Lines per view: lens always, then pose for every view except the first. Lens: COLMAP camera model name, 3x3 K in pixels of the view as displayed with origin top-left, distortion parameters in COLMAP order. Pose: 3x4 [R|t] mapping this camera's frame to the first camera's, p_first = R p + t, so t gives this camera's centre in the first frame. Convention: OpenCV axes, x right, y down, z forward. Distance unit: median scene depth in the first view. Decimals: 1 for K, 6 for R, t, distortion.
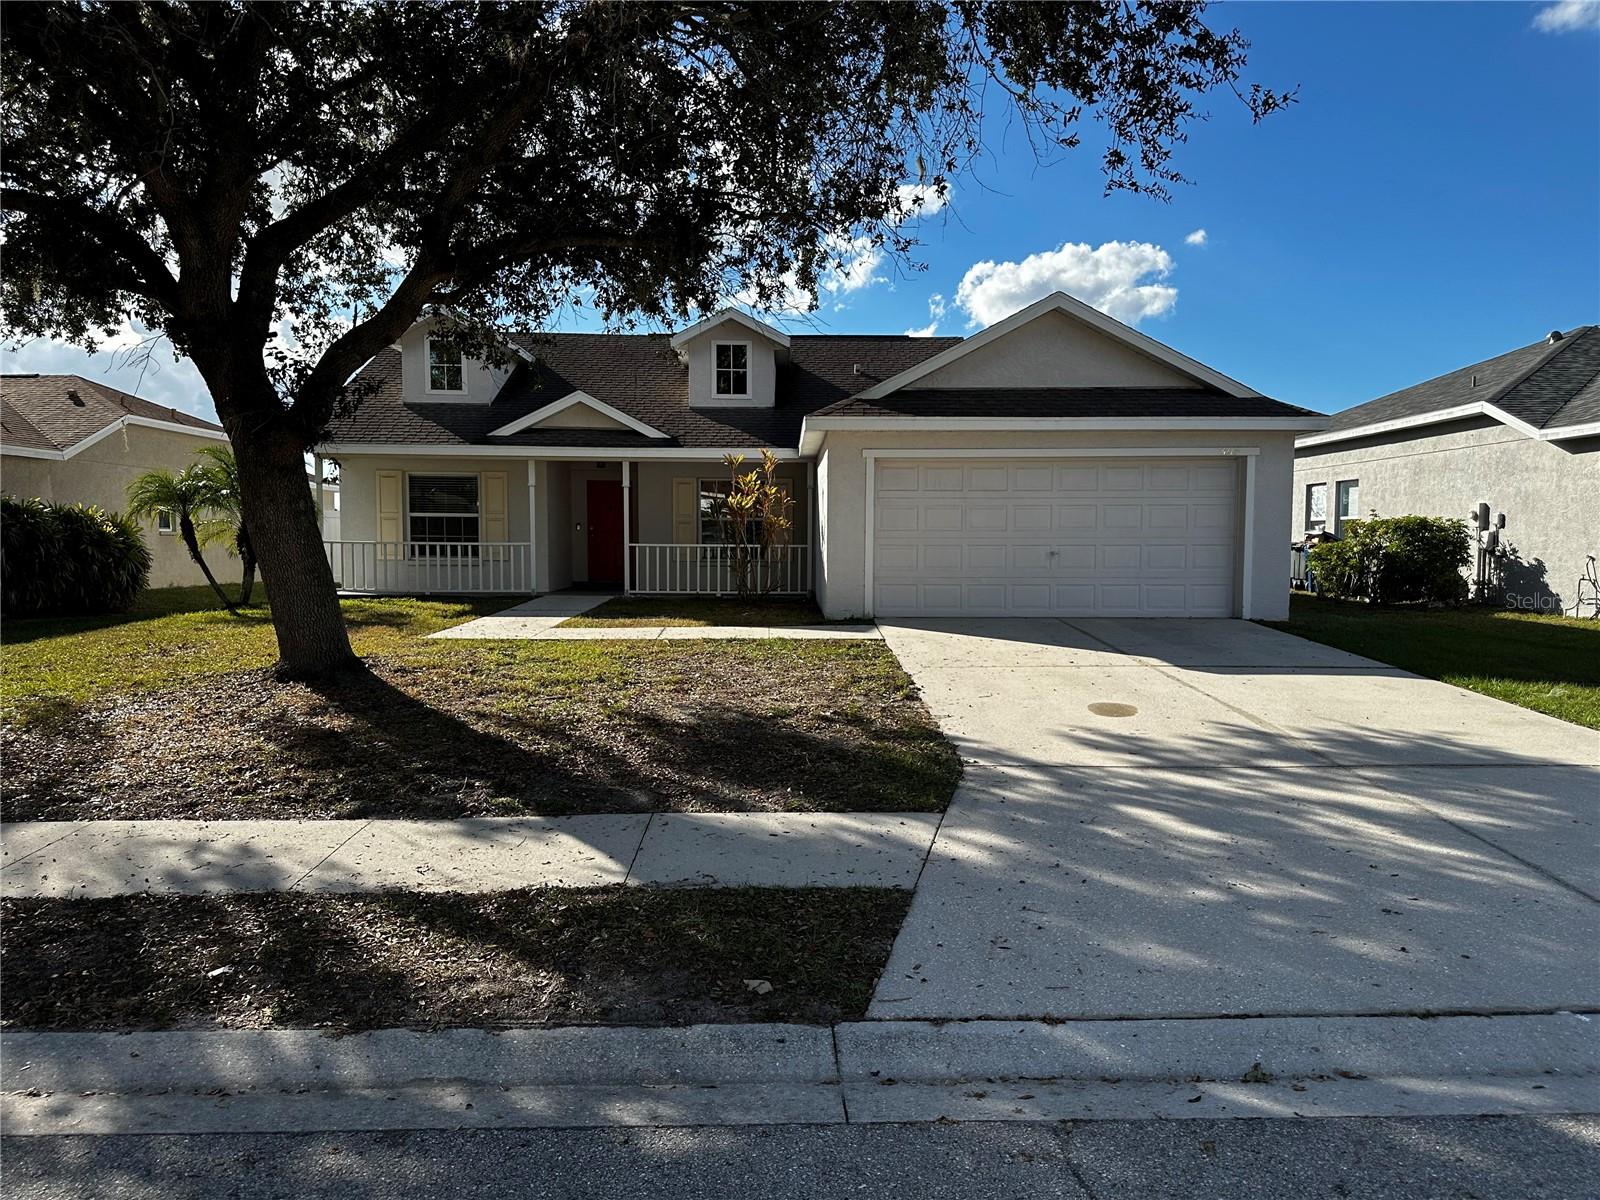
lens RADIAL K [[1108.2, 0, 800.0], [0, 1108.2, 600.0], [0, 0, 1]] dist [0.032781, -0.000980]
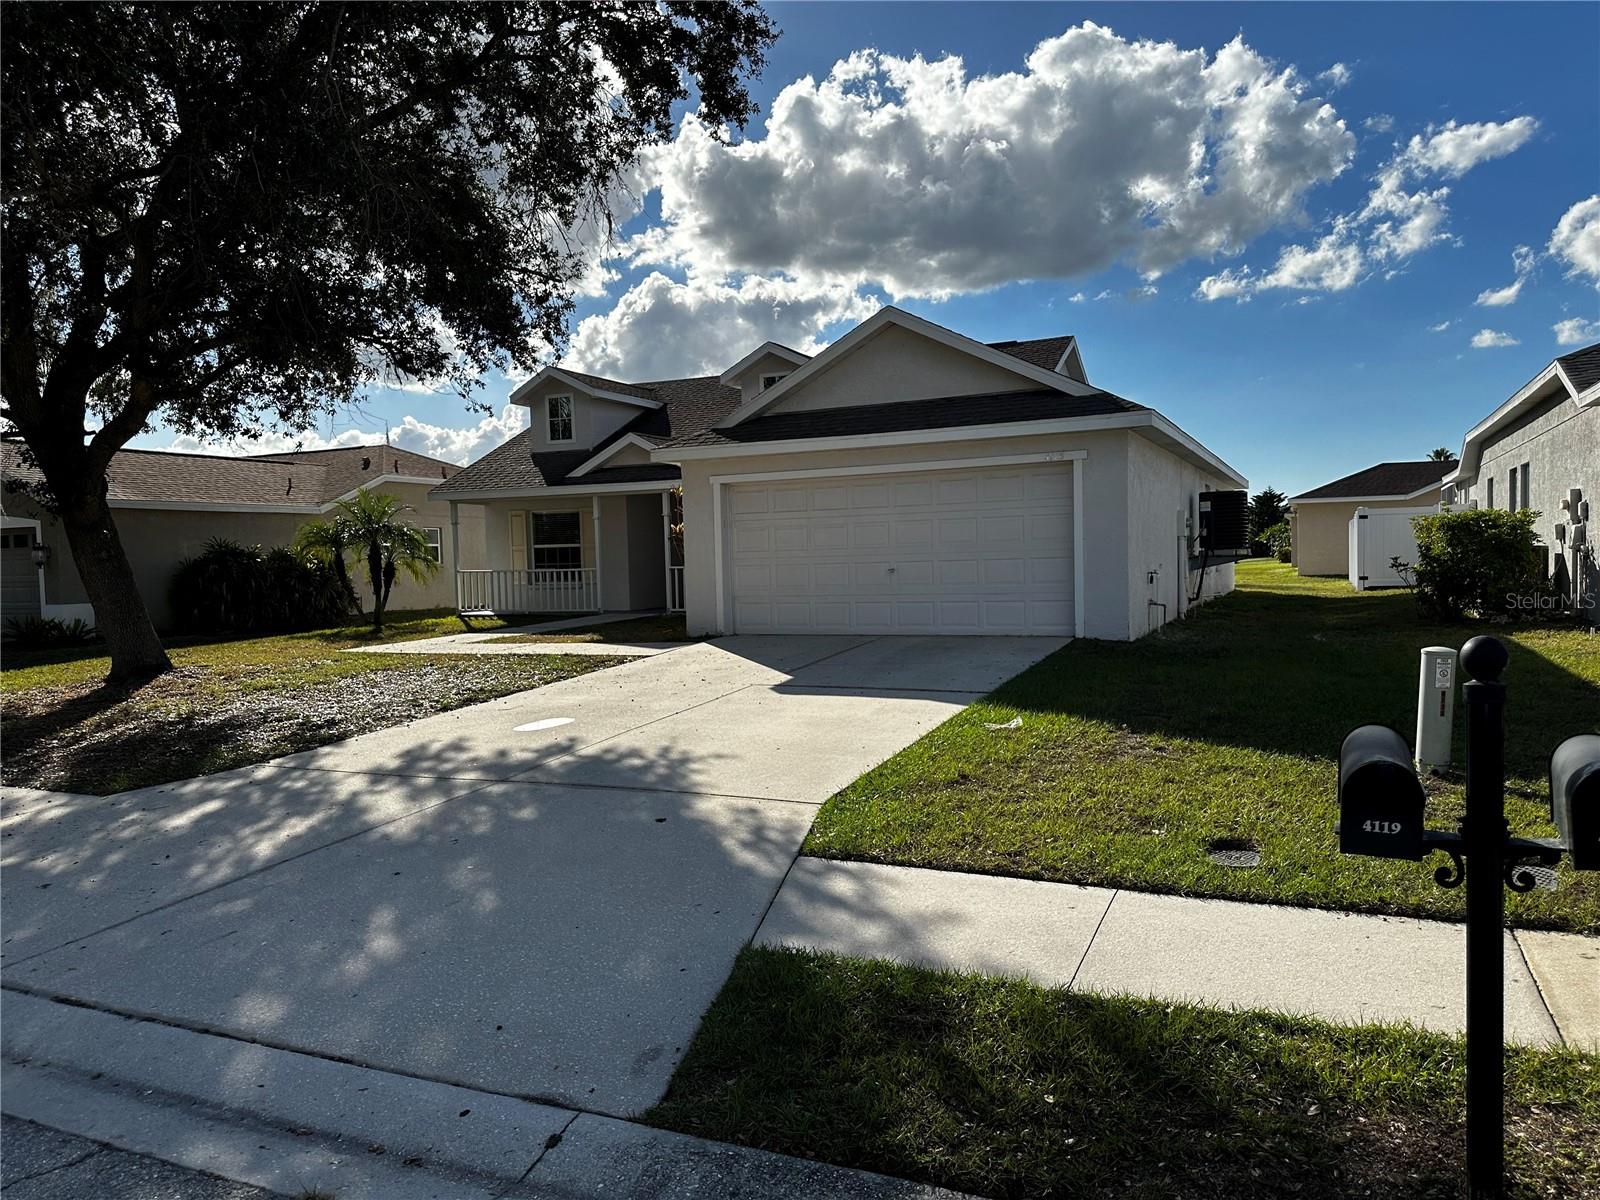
lens RADIAL K [[1133.1, 0, 800.0], [0, 1133.1, 600.0], [0, 0, 1]] dist [-0.007227, -0.002415]
pose [[0.892709, -0.010602, -0.450508, 0.516118], [0.005329, 0.999902, -0.012972, -0.002268], [0.450602, 0.009180, 0.892678, 0.052930]]
